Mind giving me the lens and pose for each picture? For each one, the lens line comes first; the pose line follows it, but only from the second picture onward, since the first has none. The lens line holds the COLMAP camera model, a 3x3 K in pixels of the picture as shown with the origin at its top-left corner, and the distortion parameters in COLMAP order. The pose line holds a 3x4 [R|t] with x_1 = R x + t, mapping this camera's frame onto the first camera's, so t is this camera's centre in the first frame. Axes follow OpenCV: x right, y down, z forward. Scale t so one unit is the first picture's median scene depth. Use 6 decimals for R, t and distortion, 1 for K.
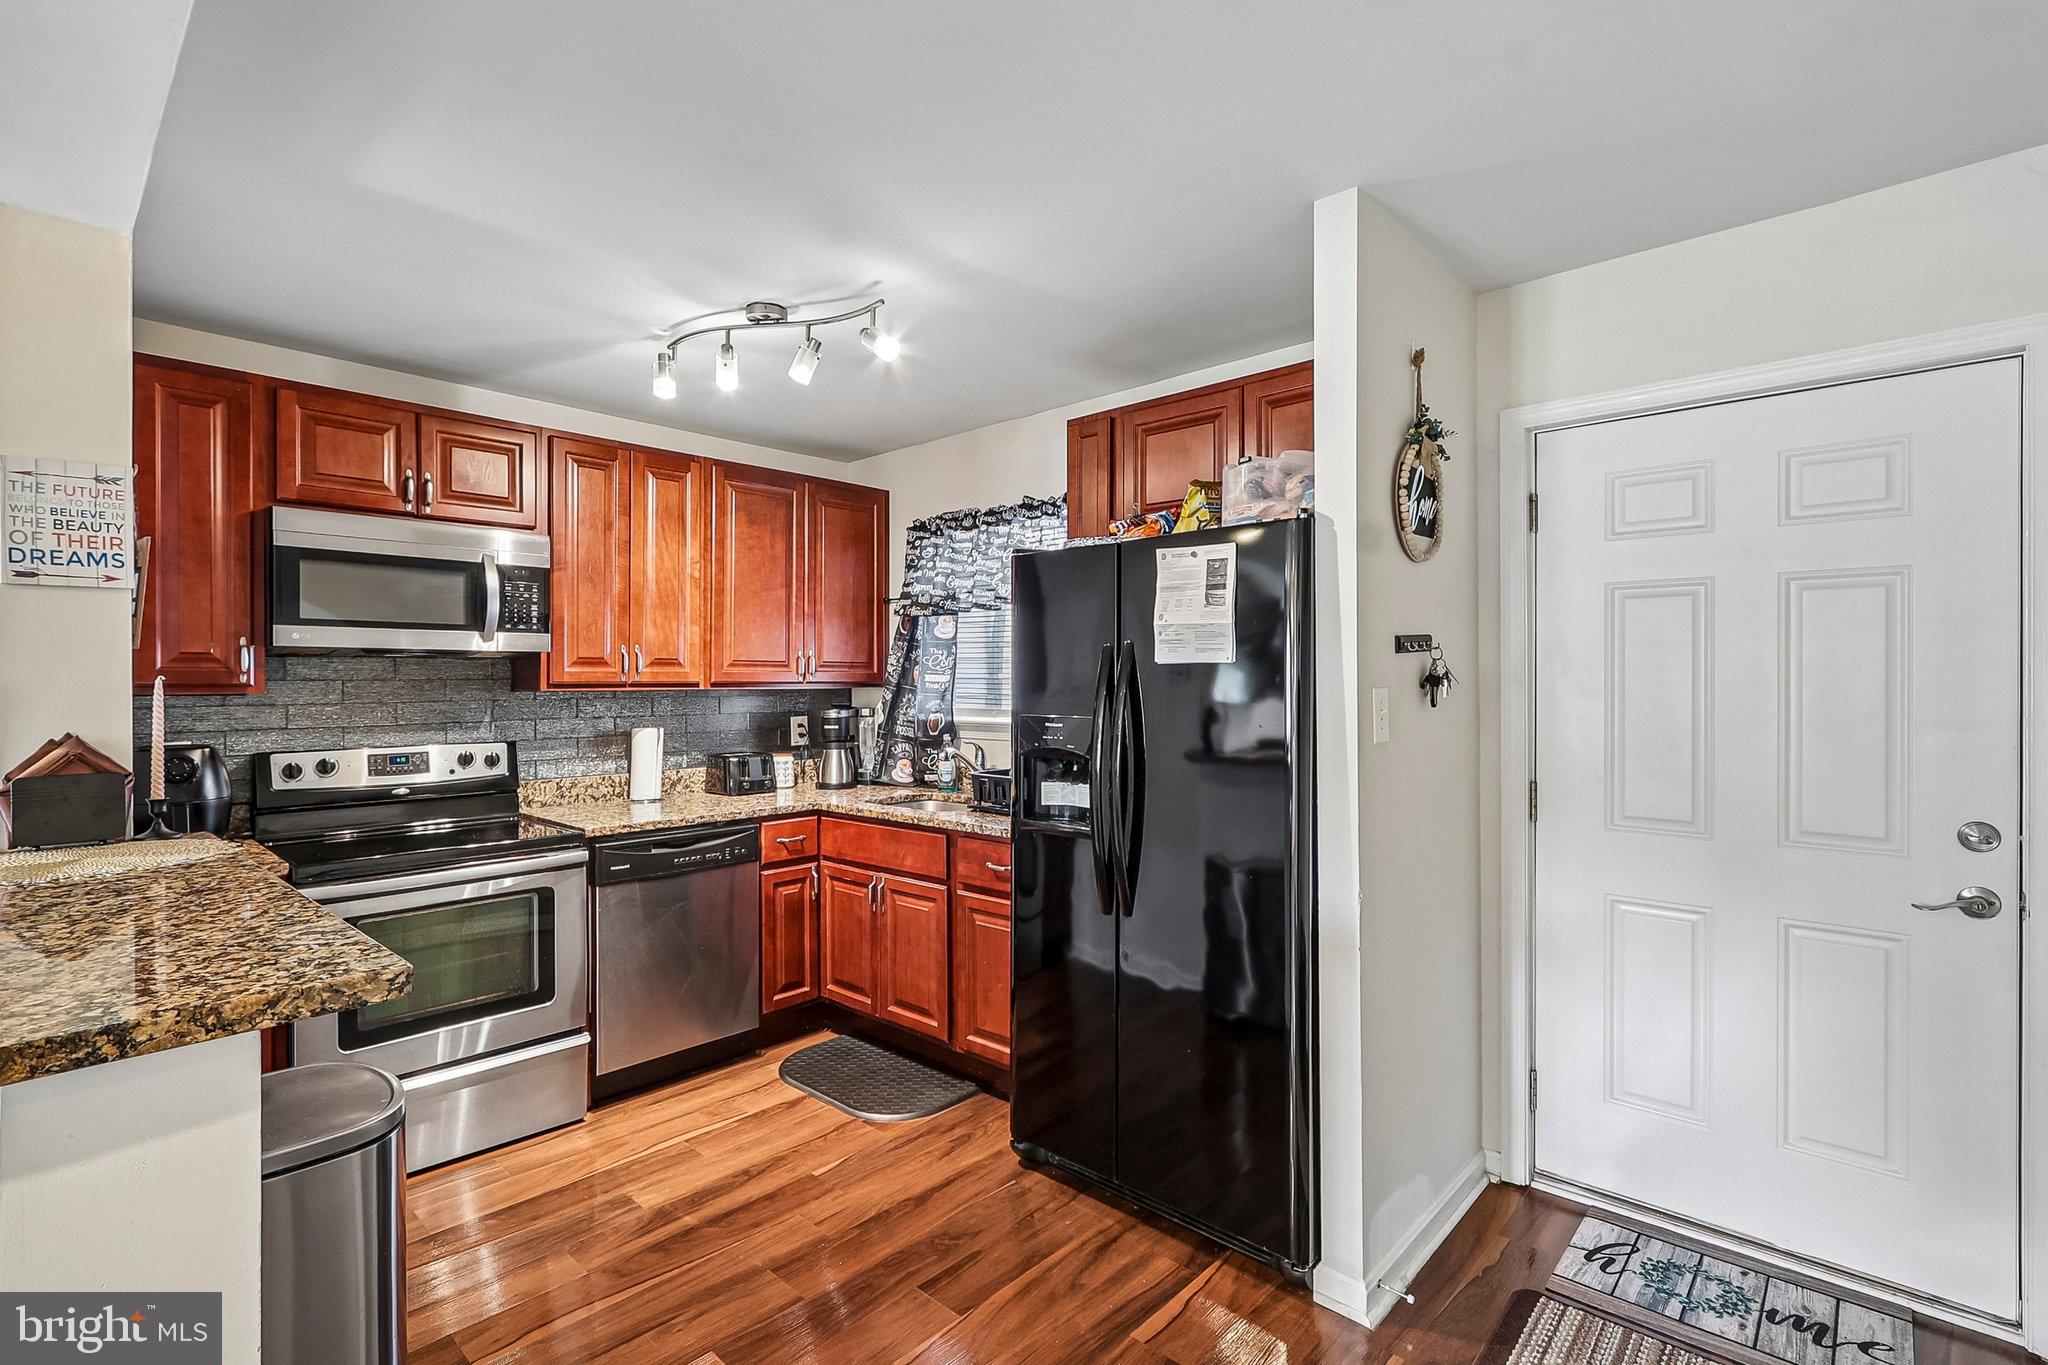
lens RADIAL K [[938.9, 0, 1002.2], [0, 938.9, 677.7], [0, 0, 1]] dist [0.002122, -0.001754]
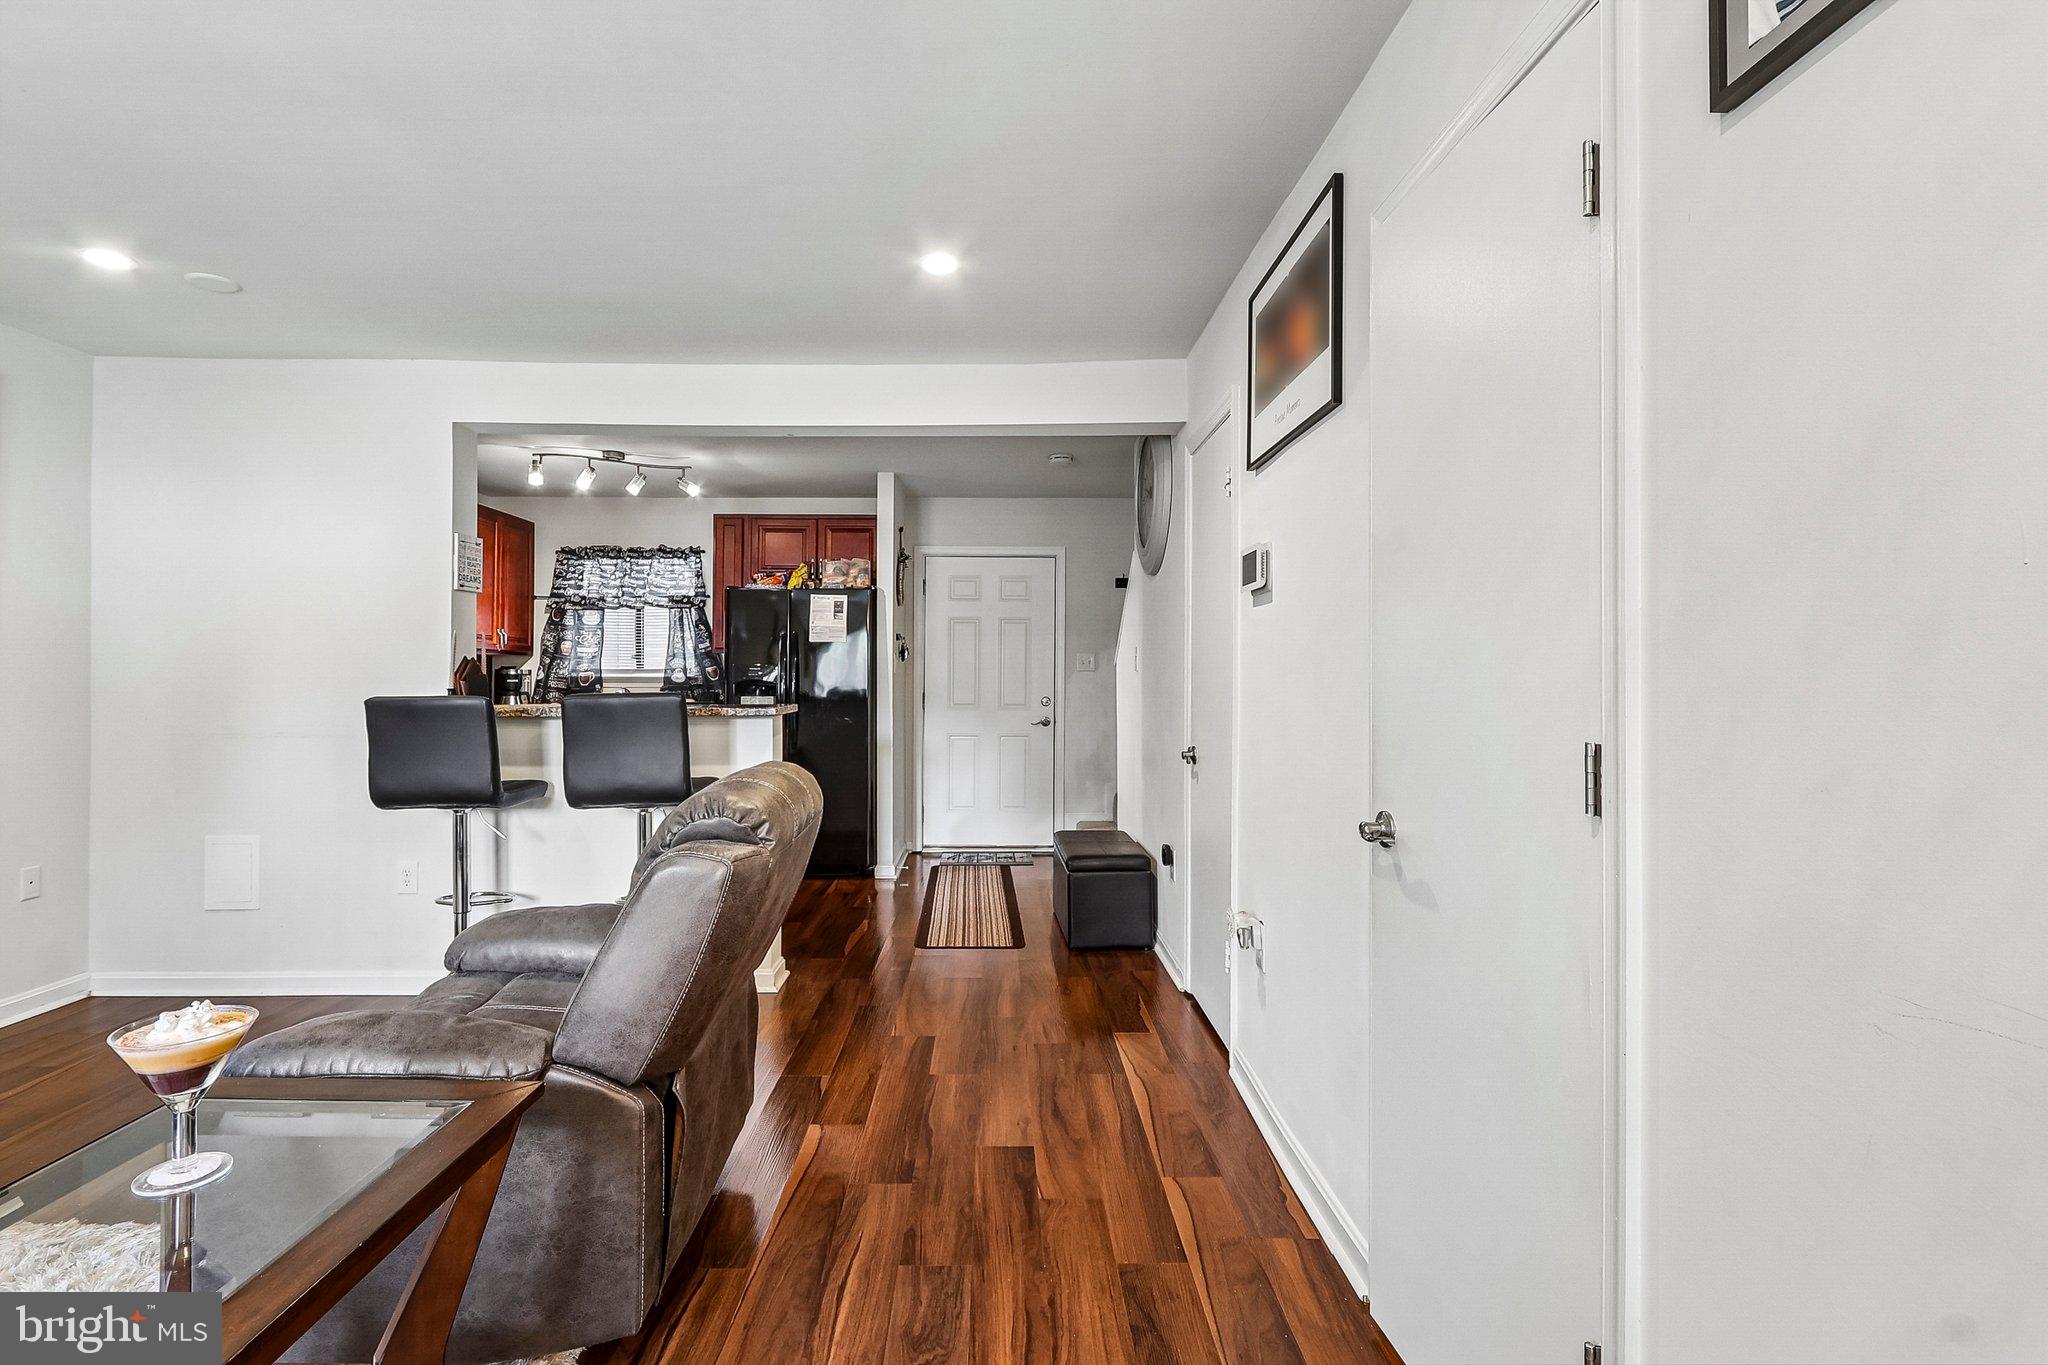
lens RADIAL K [[938.9, 0, 1004.5], [0, 938.9, 667.7], [0, 0, 1]] dist [0.002122, -0.001754]
pose [[0.719425, 0.011520, 0.694475, -0.878264], [-0.006706, 0.999931, -0.009641, 0.054435], [-0.694538, 0.002279, 0.719452, -0.824595]]
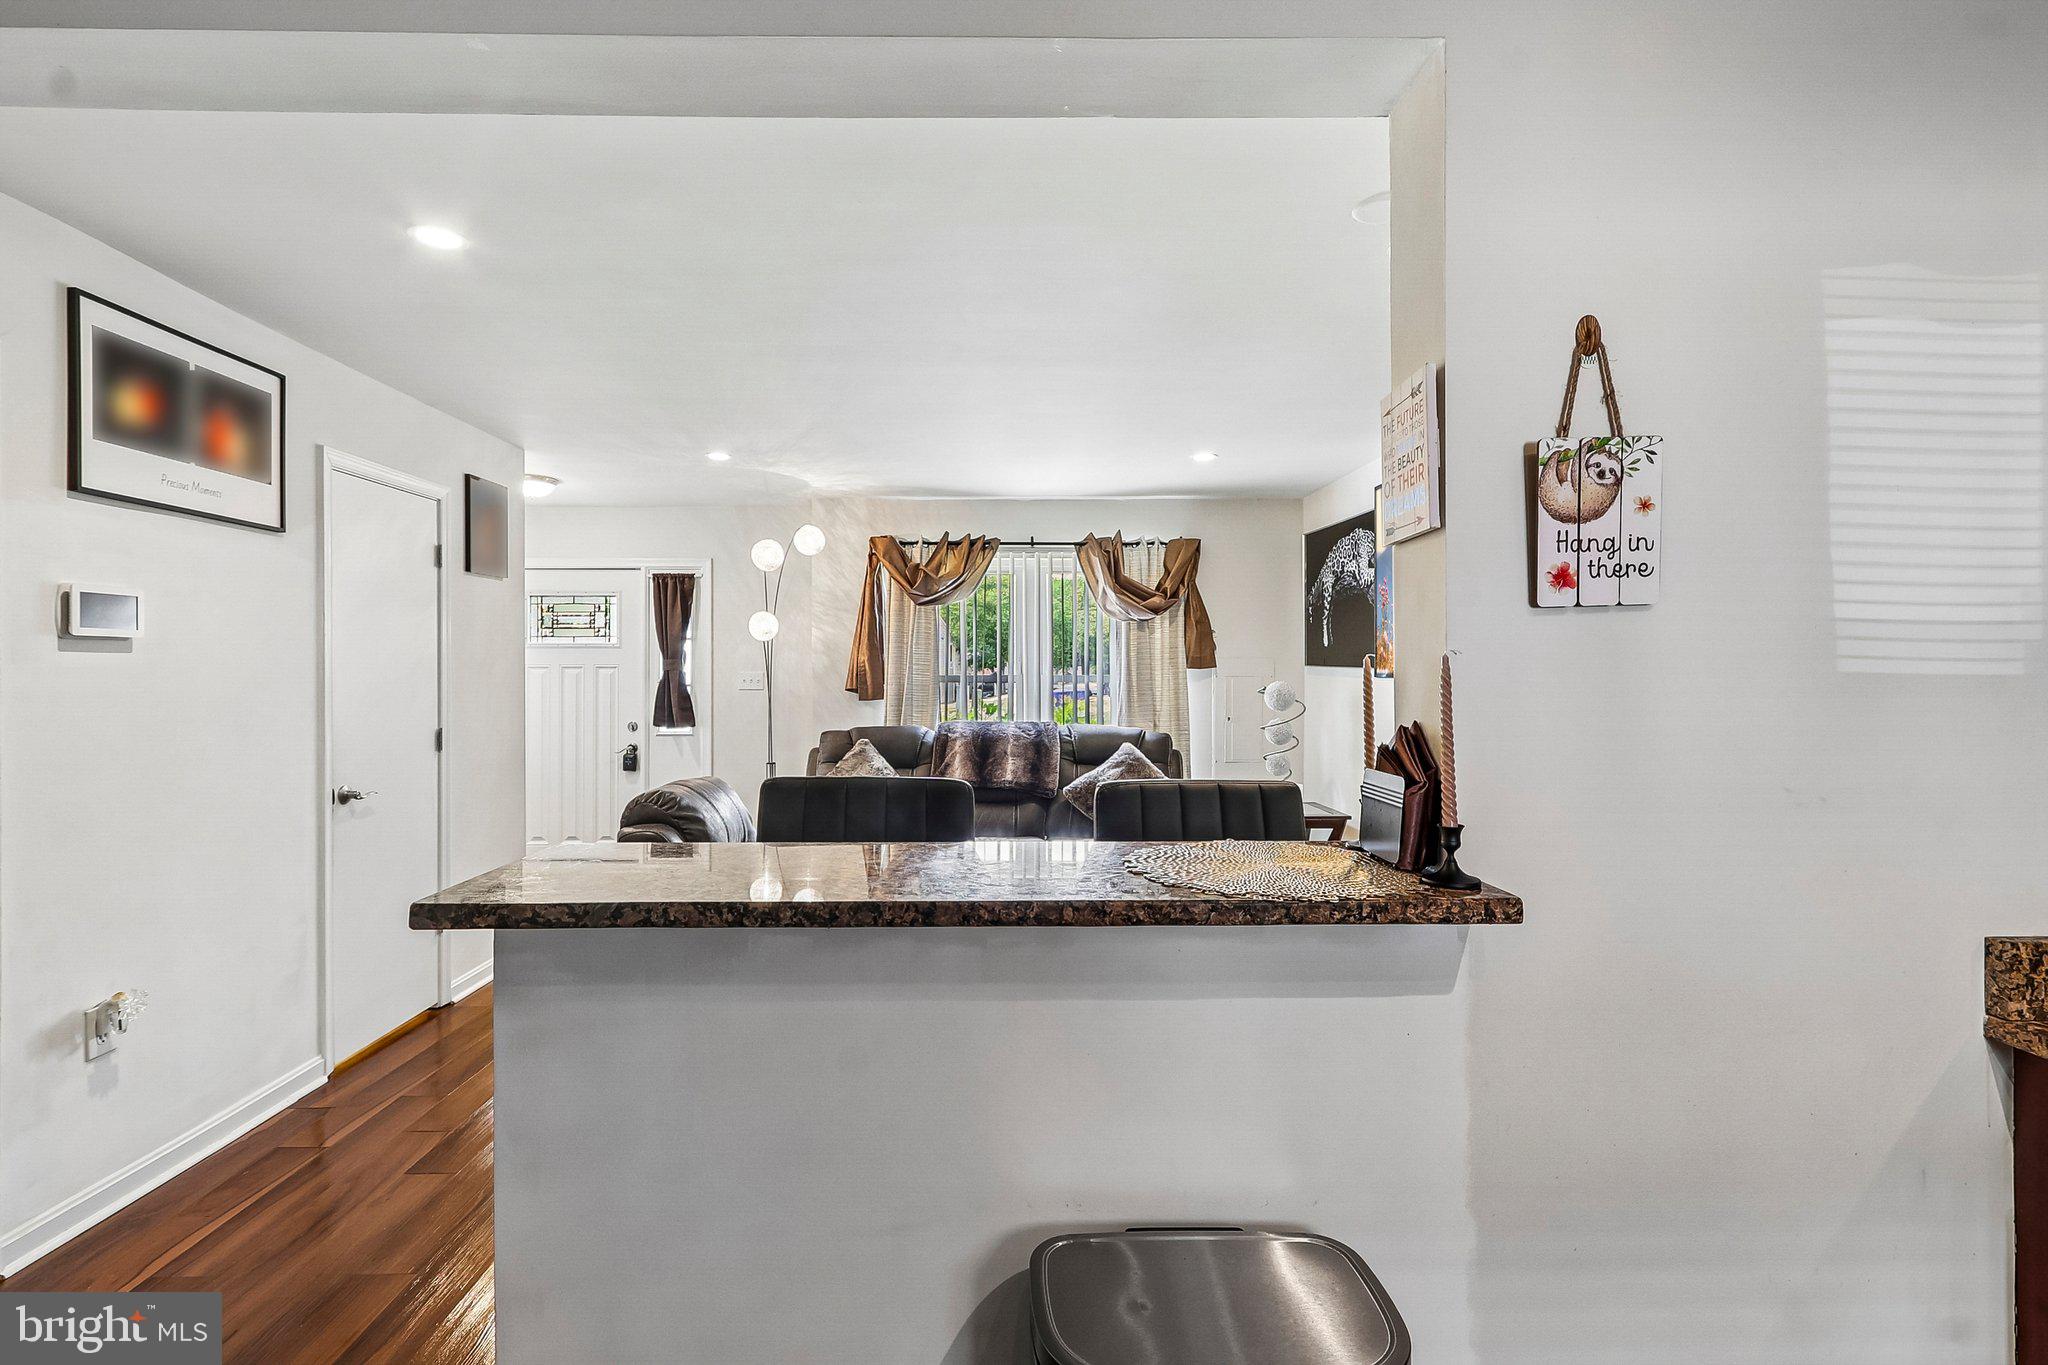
lens RADIAL K [[938.9, 0, 991.9], [0, 938.9, 671.9], [0, 0, 1]] dist [0.002122, -0.001754]
pose [[-0.708195, 0.004020, -0.706005, -0.094965], [0.007740, 0.999968, -0.002070, 0.008456], [0.705974, -0.006931, -0.708204, 0.705154]]
